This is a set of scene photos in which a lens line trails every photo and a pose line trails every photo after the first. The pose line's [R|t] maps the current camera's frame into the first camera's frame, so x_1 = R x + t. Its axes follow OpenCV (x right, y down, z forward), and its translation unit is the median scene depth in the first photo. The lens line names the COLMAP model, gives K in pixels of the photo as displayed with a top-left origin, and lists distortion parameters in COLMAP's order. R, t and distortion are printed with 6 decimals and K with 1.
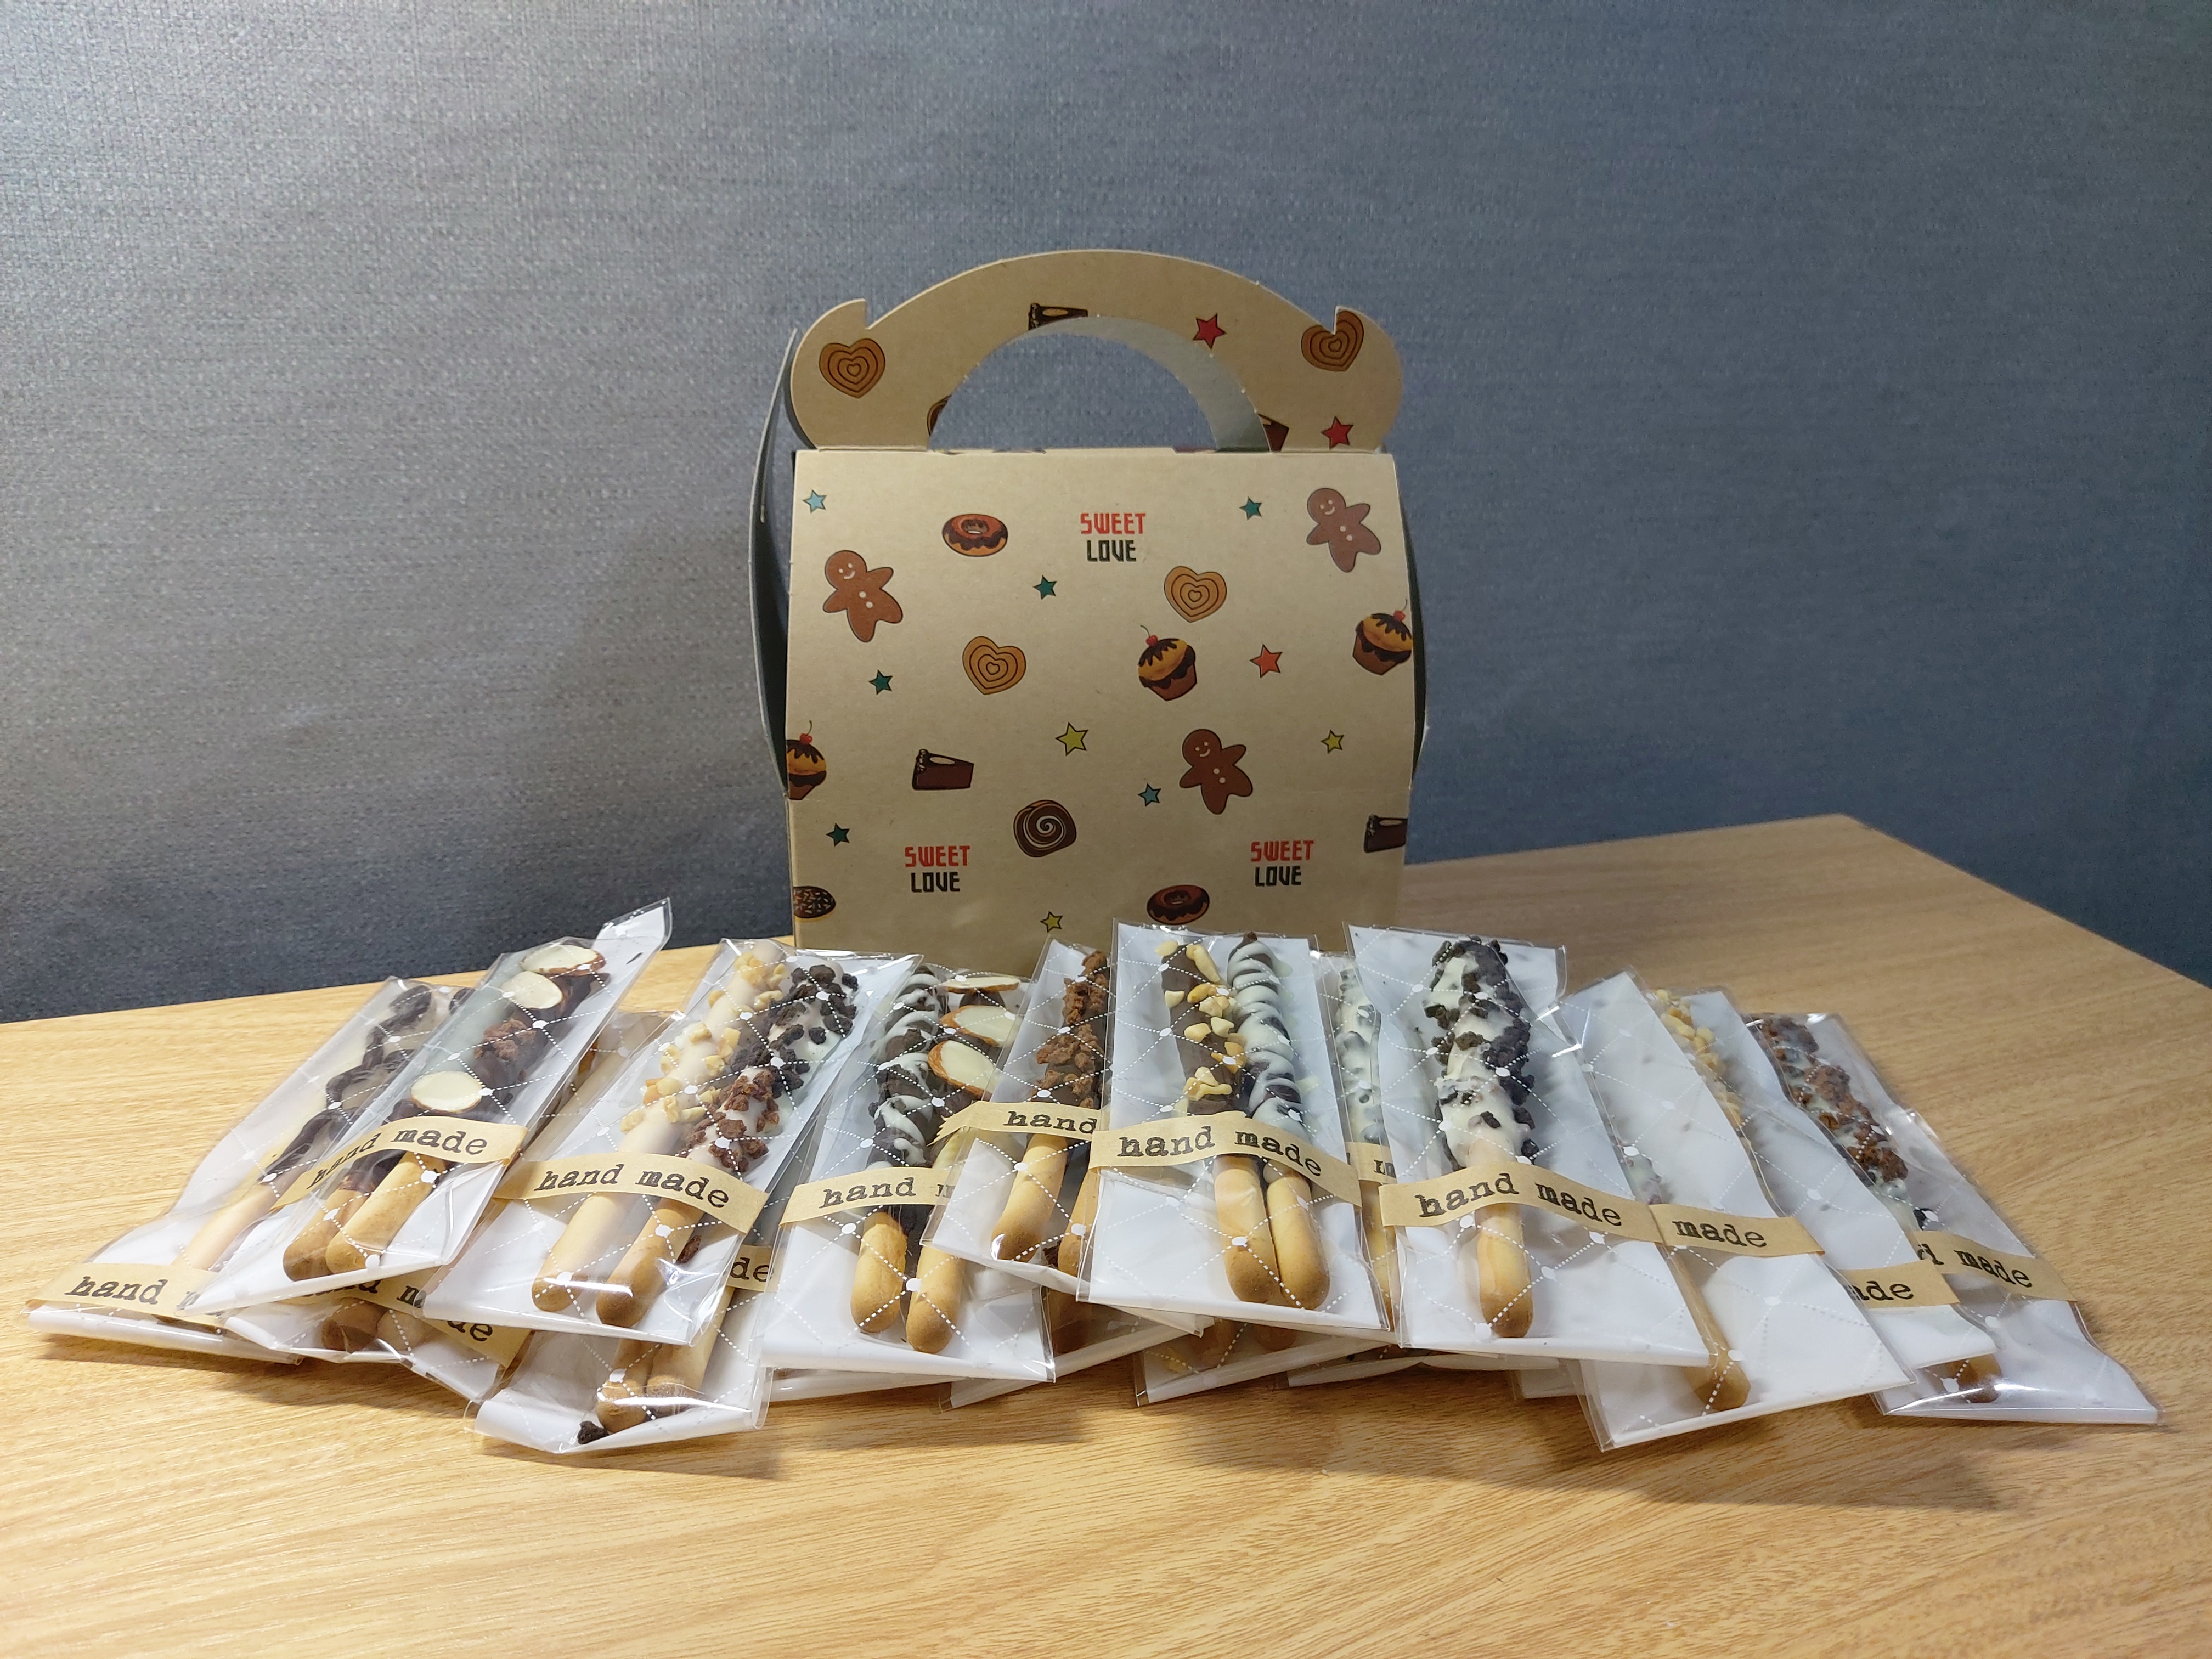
lens RADIAL K [[1593.2, 0, 1128.2], [0, 1593.2, 809.3], [0, 0, 1]] dist [0.001568, -0.013549]
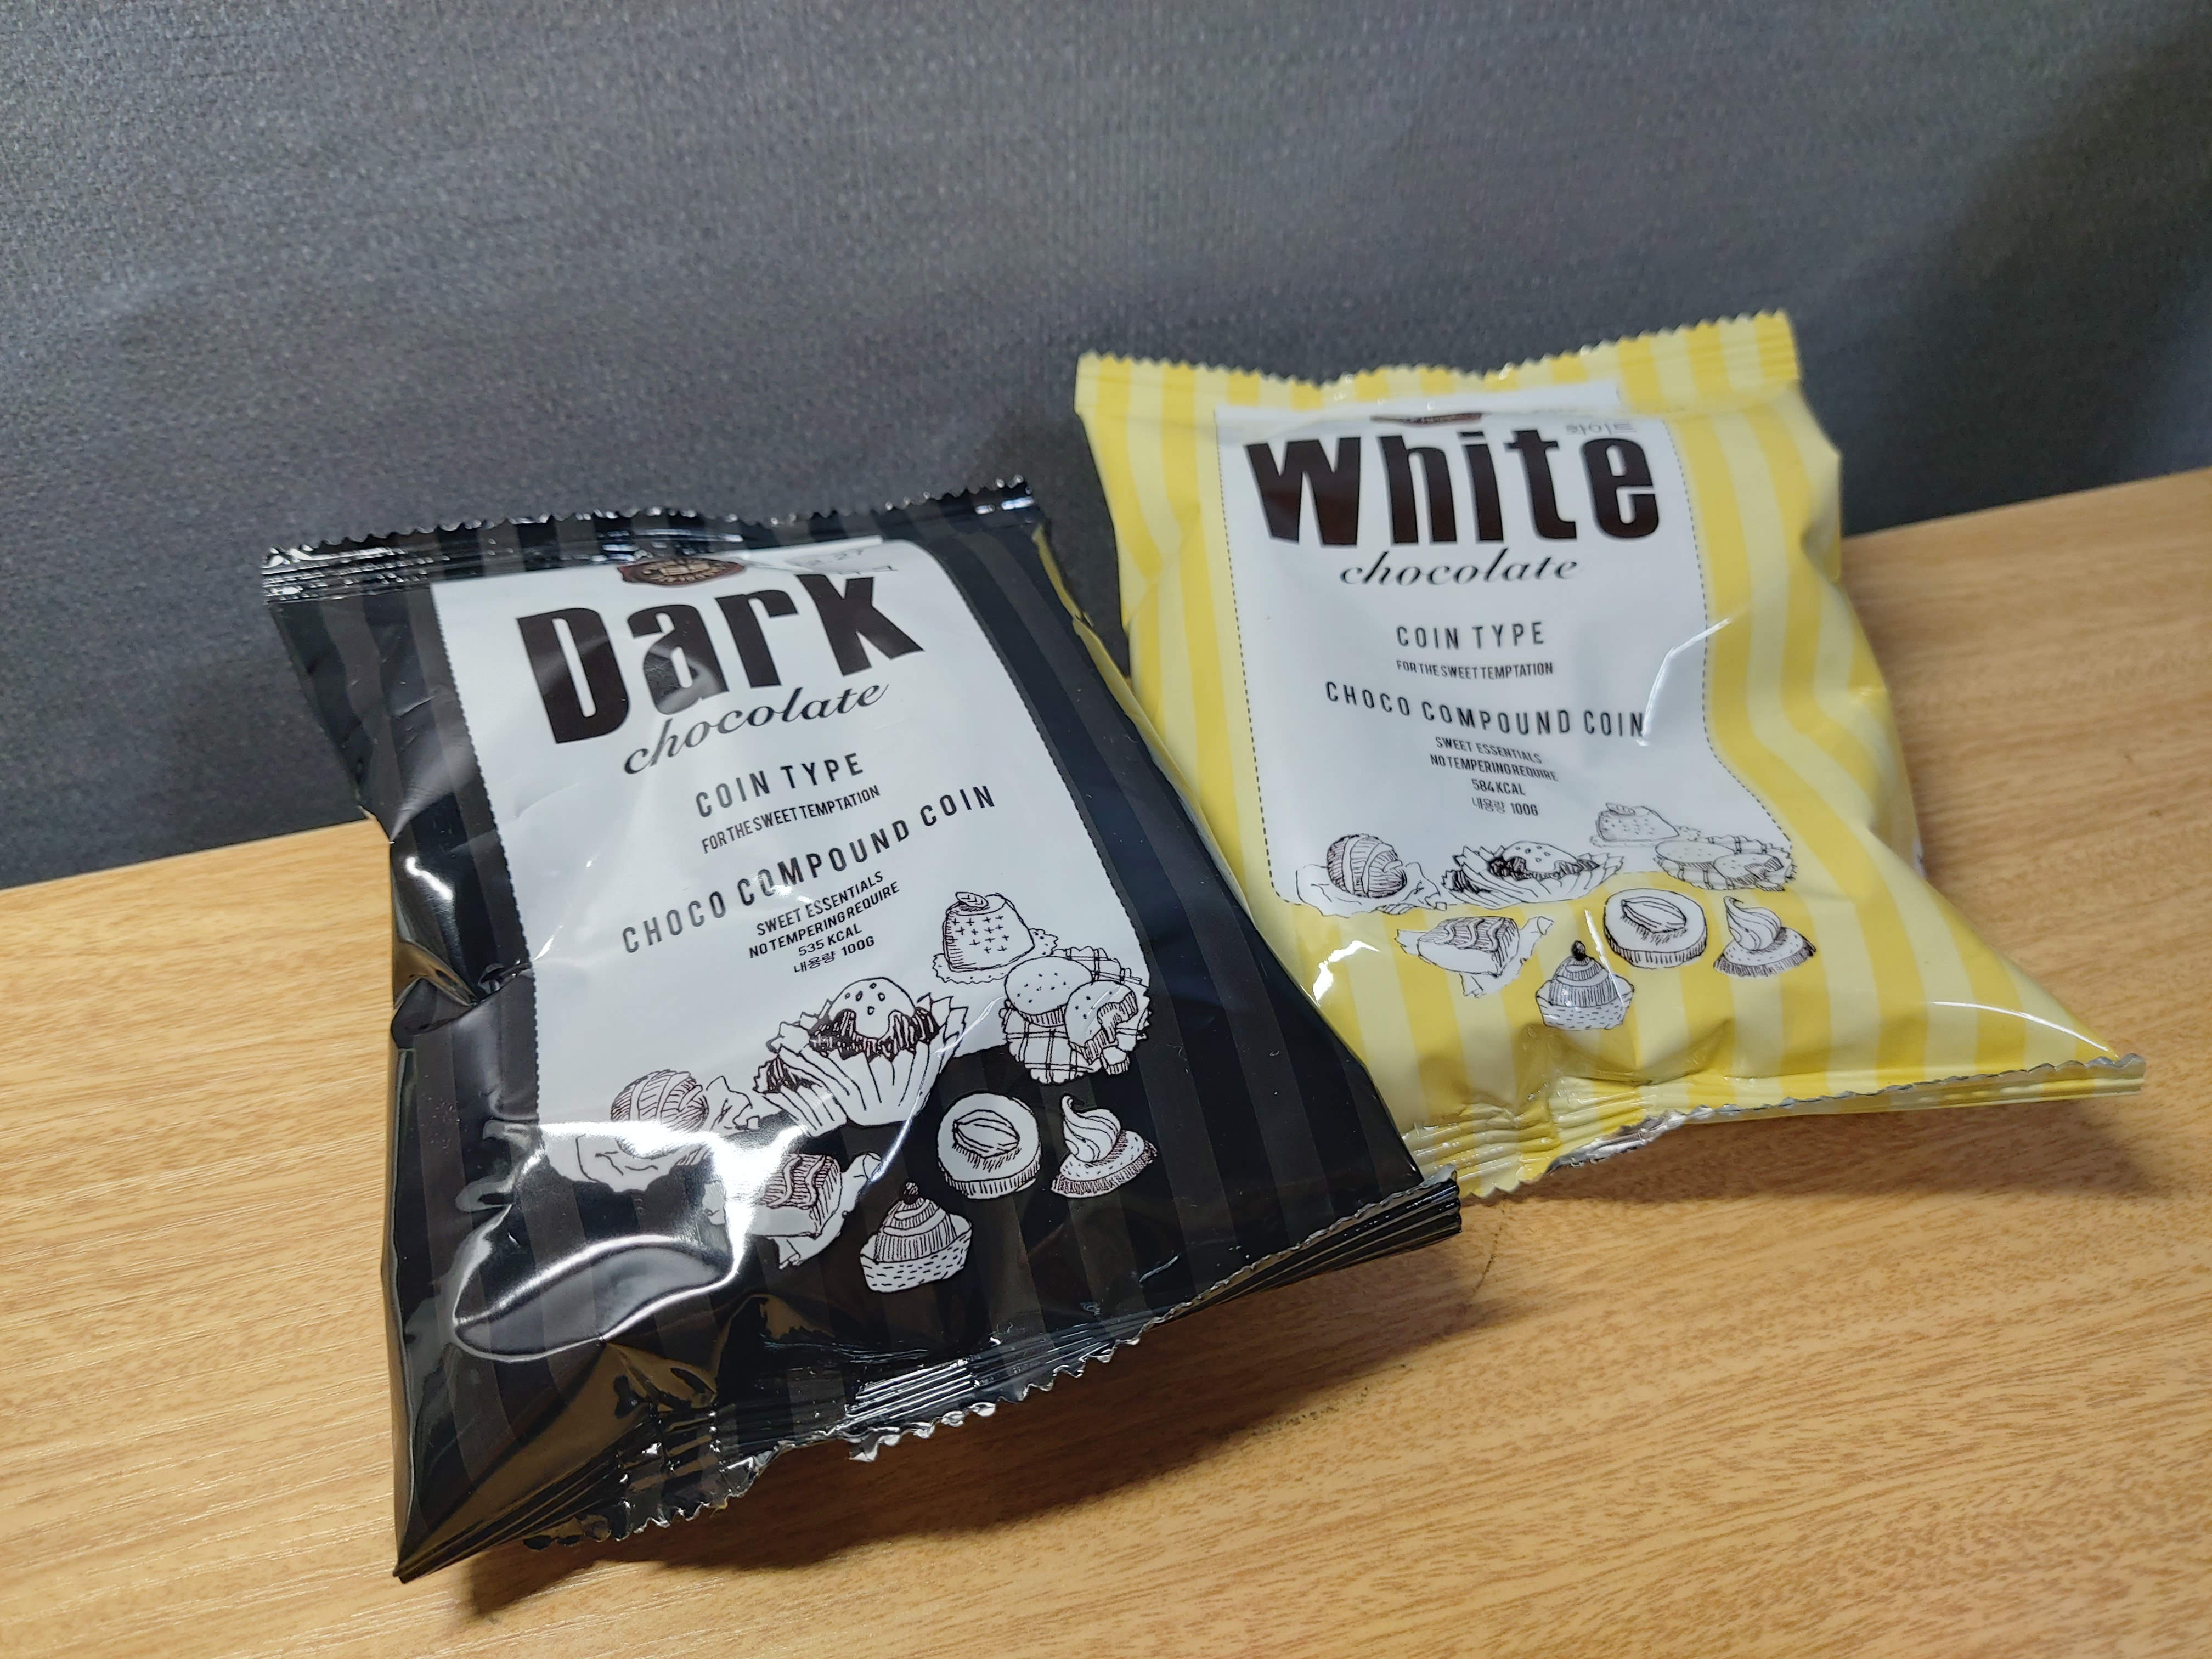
lens RADIAL K [[1668.1, 0, 1106.6], [0, 1668.1, 819.1], [0, 0, 1]] dist [-0.028722, 0.020333]
pose [[0.999114, 0.011907, -0.040378, -0.166130], [0.005227, 0.916657, 0.399640, -0.111457], [0.041771, -0.399497, 0.915782, 0.425763]]
